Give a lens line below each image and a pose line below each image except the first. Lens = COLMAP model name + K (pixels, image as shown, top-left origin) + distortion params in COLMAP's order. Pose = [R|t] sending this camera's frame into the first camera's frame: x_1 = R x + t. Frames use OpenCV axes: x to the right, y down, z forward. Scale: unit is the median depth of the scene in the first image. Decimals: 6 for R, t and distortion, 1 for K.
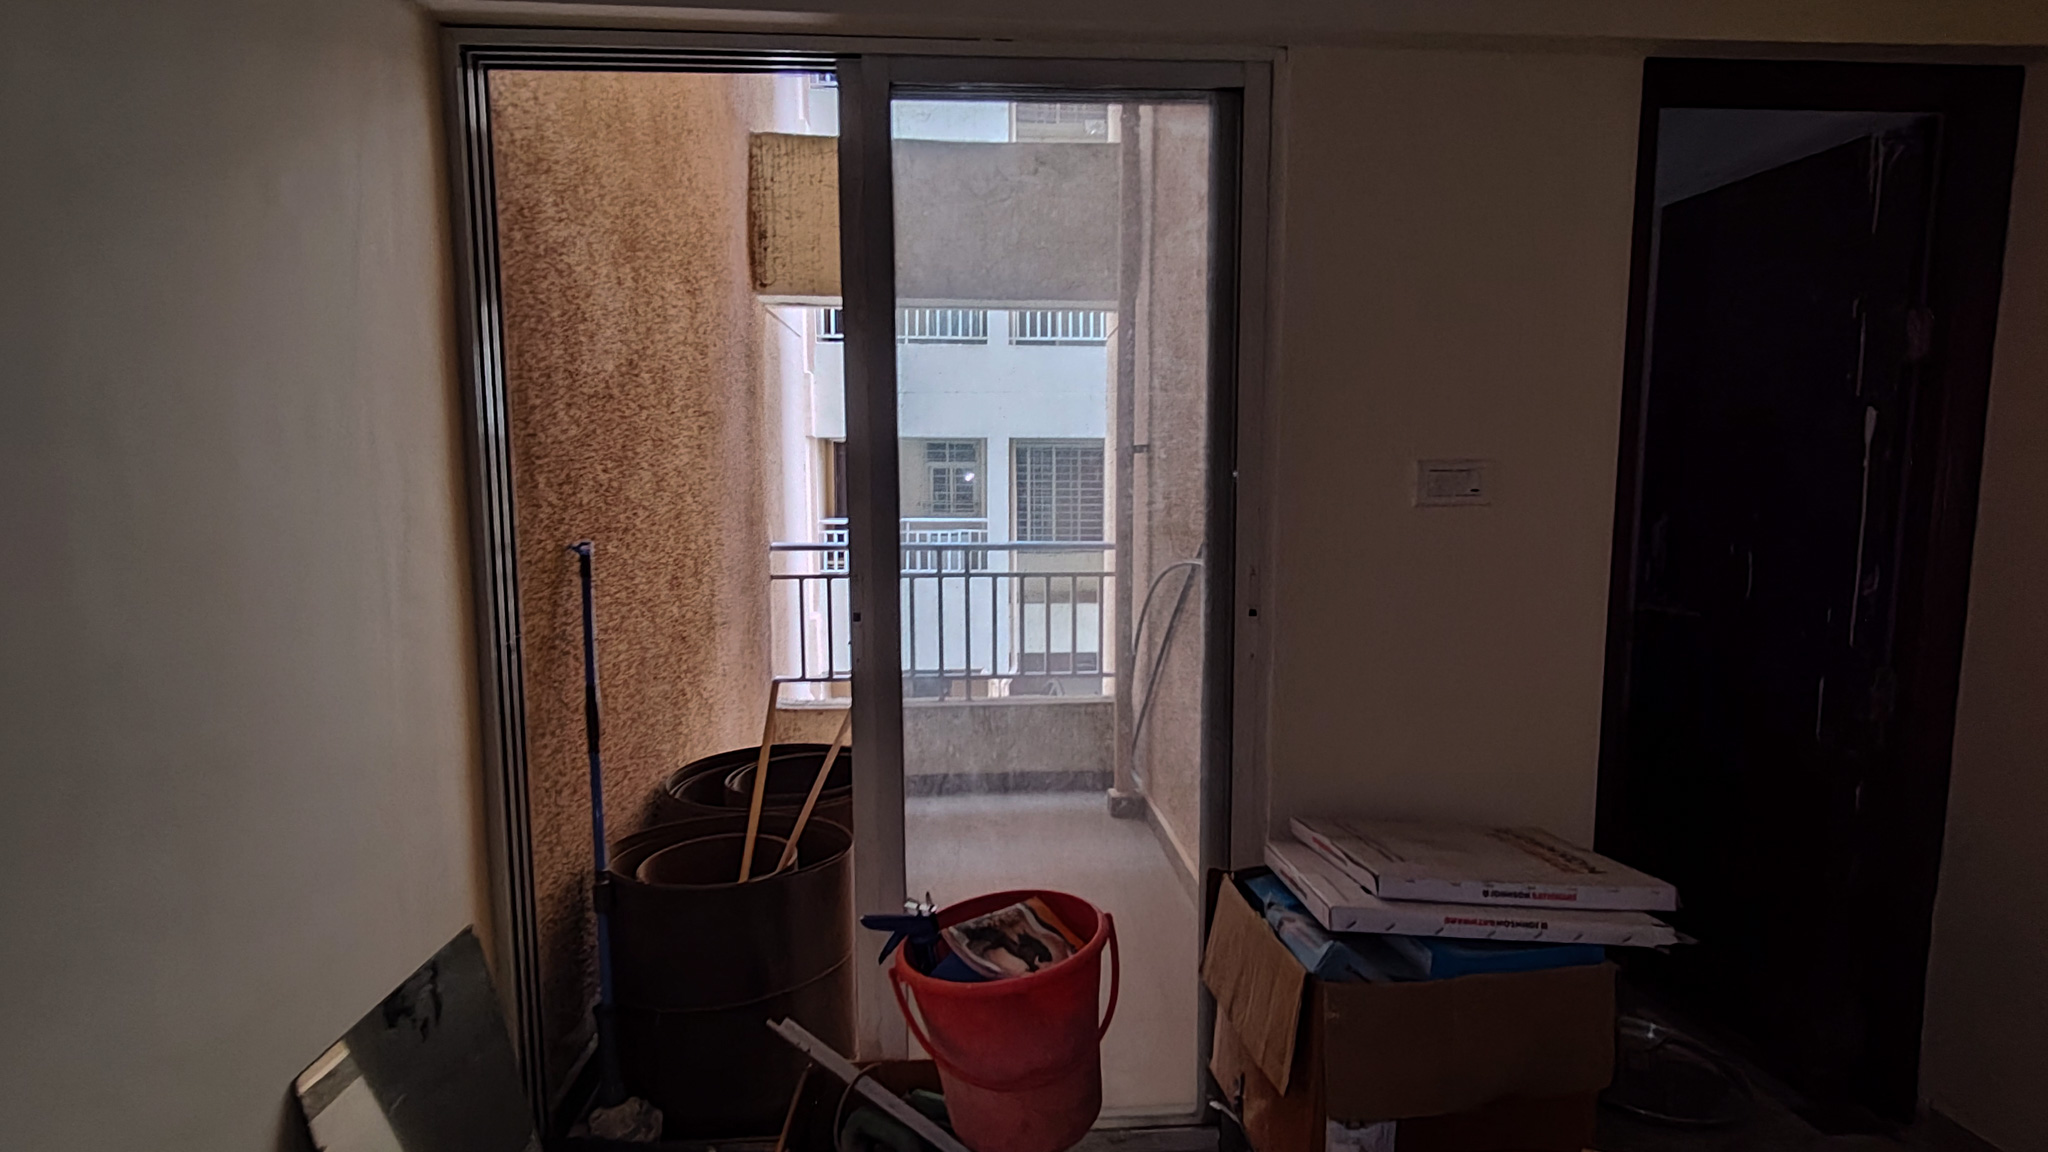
lens RADIAL K [[958.1, 0, 1025.4], [0, 958.1, 582.0], [0, 0, 1]] dist [0.011448, -0.002438]
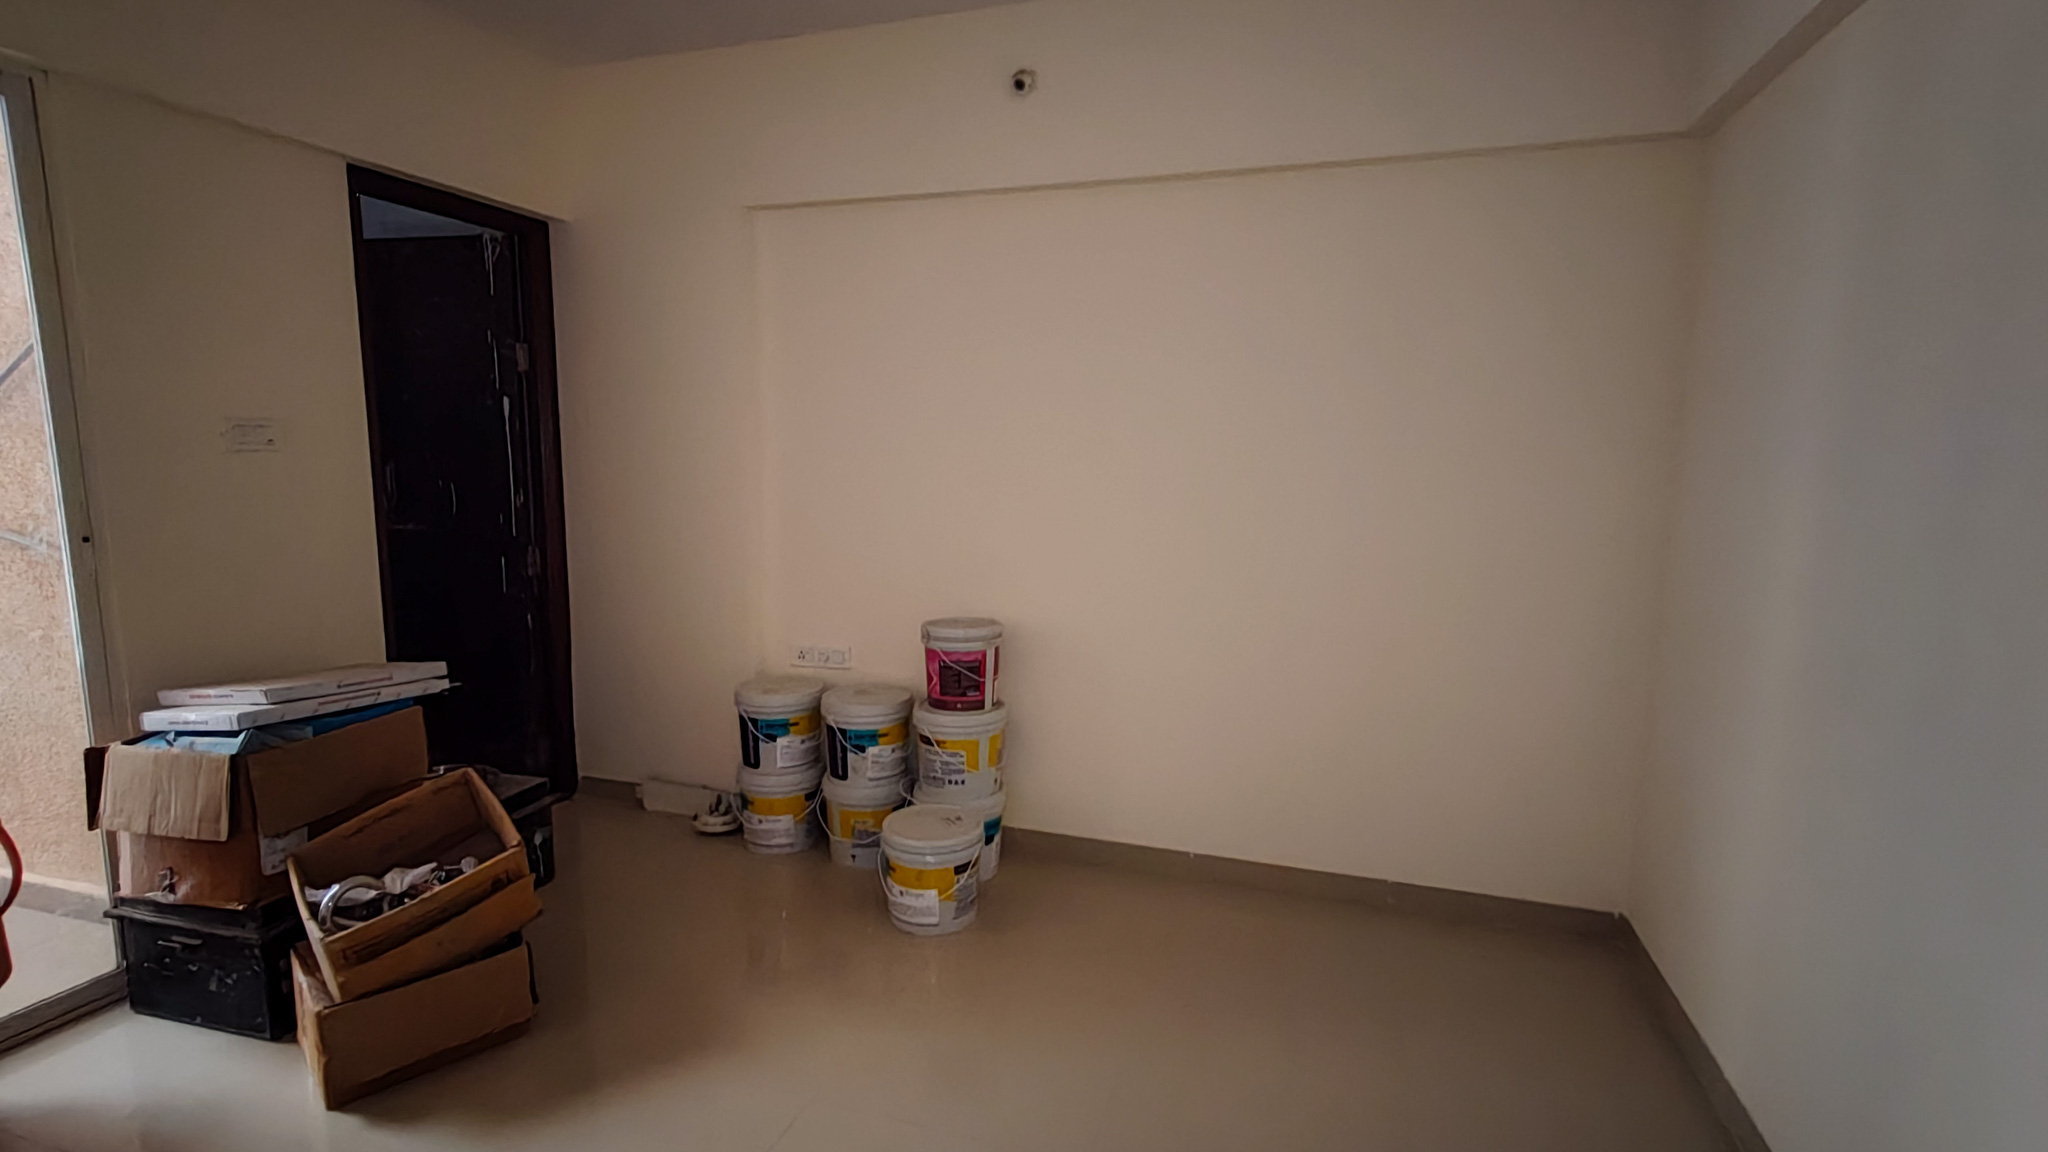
lens RADIAL K [[958.1, 0, 1029.0], [0, 958.1, 577.5], [0, 0, 1]] dist [0.011448, -0.002438]
pose [[0.366361, -0.119293, 0.922794, -0.423518], [0.083304, 0.991970, 0.095163, 0.057930], [-0.926736, 0.042008, 0.373357, -0.517184]]
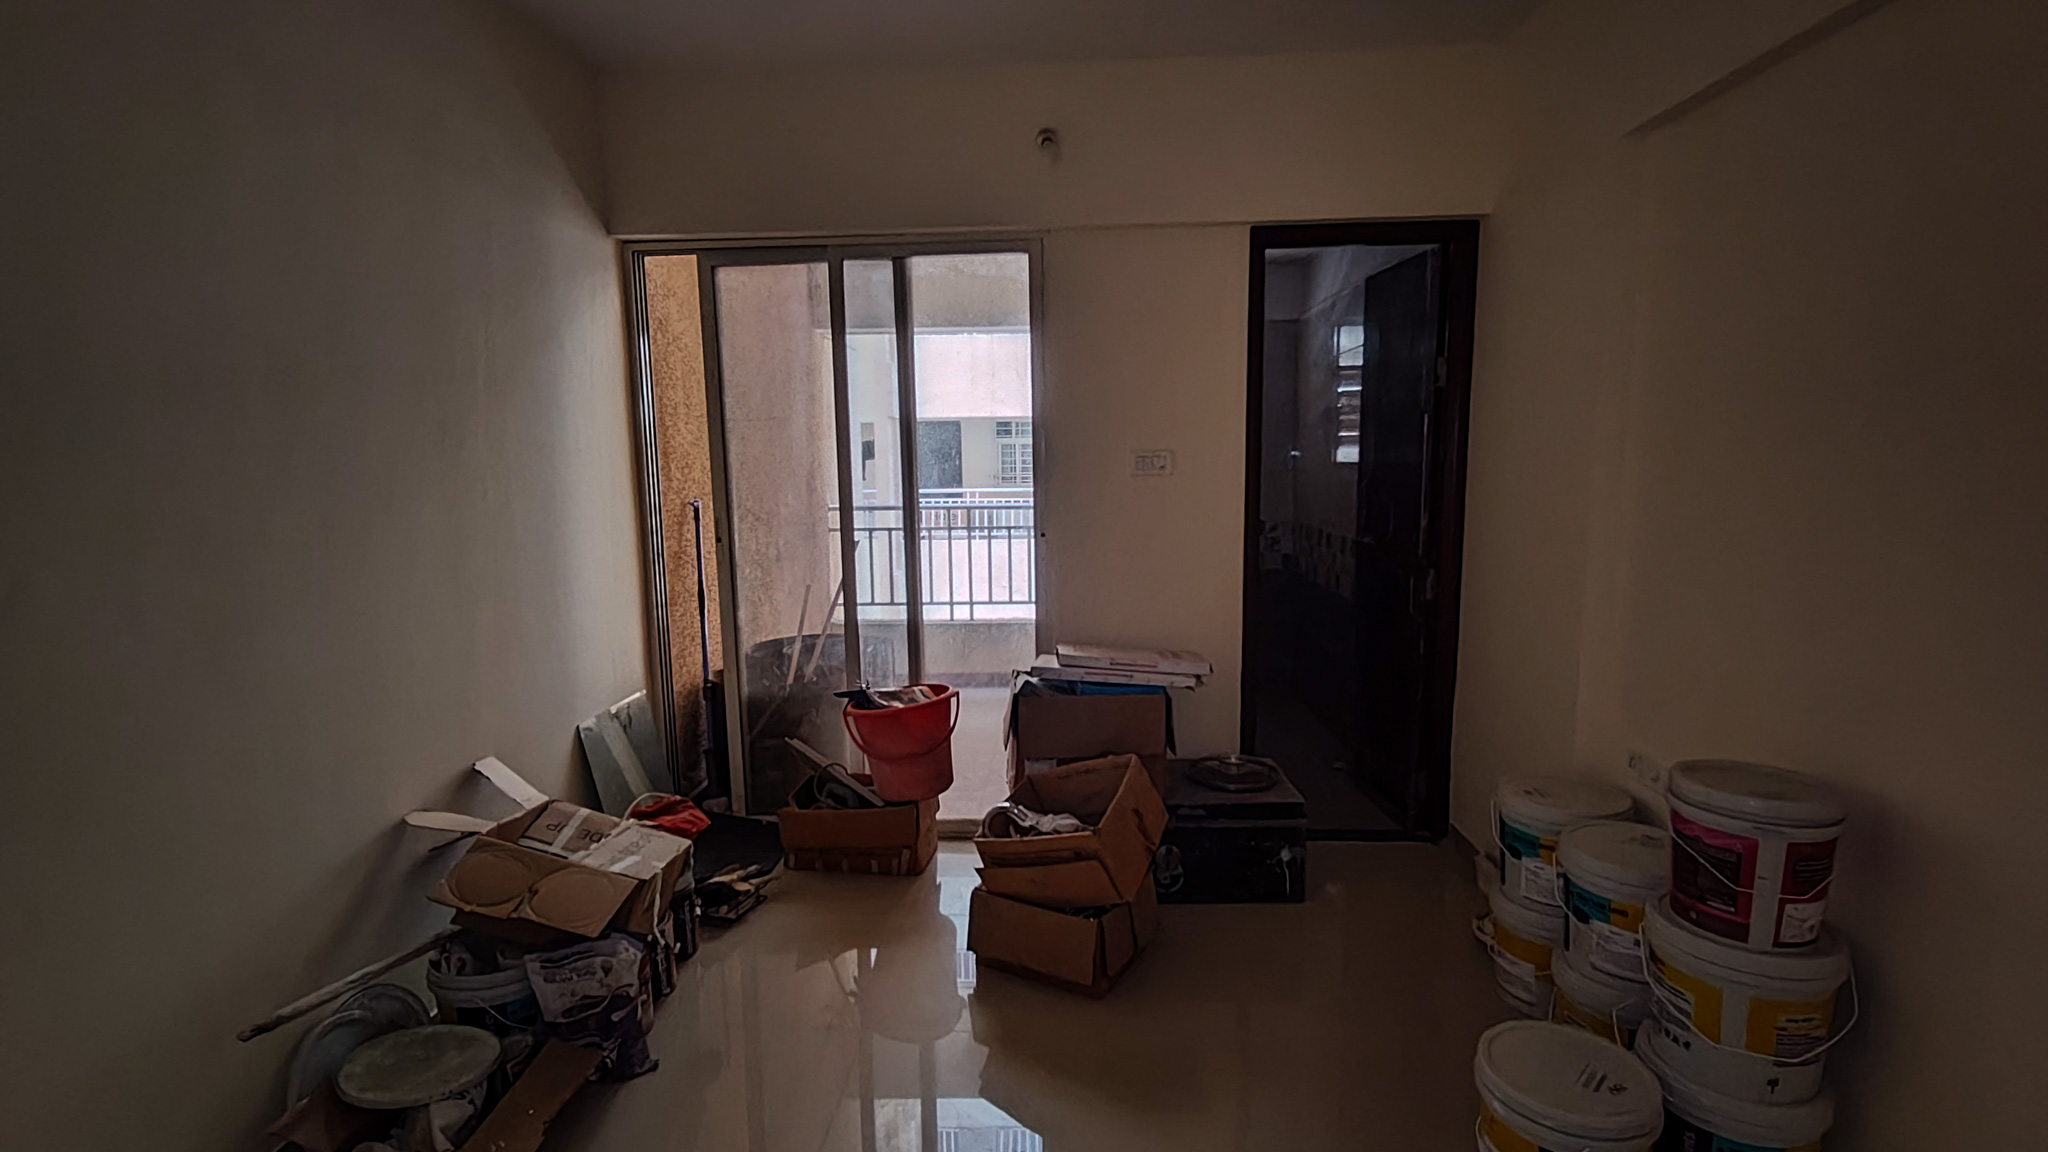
lens RADIAL K [[958.1, 0, 1031.9], [0, 958.1, 583.7], [0, 0, 1]] dist [0.011448, -0.002438]
pose [[0.994262, 0.001309, -0.106968, 0.380038], [0.002292, 0.999435, 0.033531, 0.058919], [0.106951, -0.033584, 0.993697, -0.766423]]
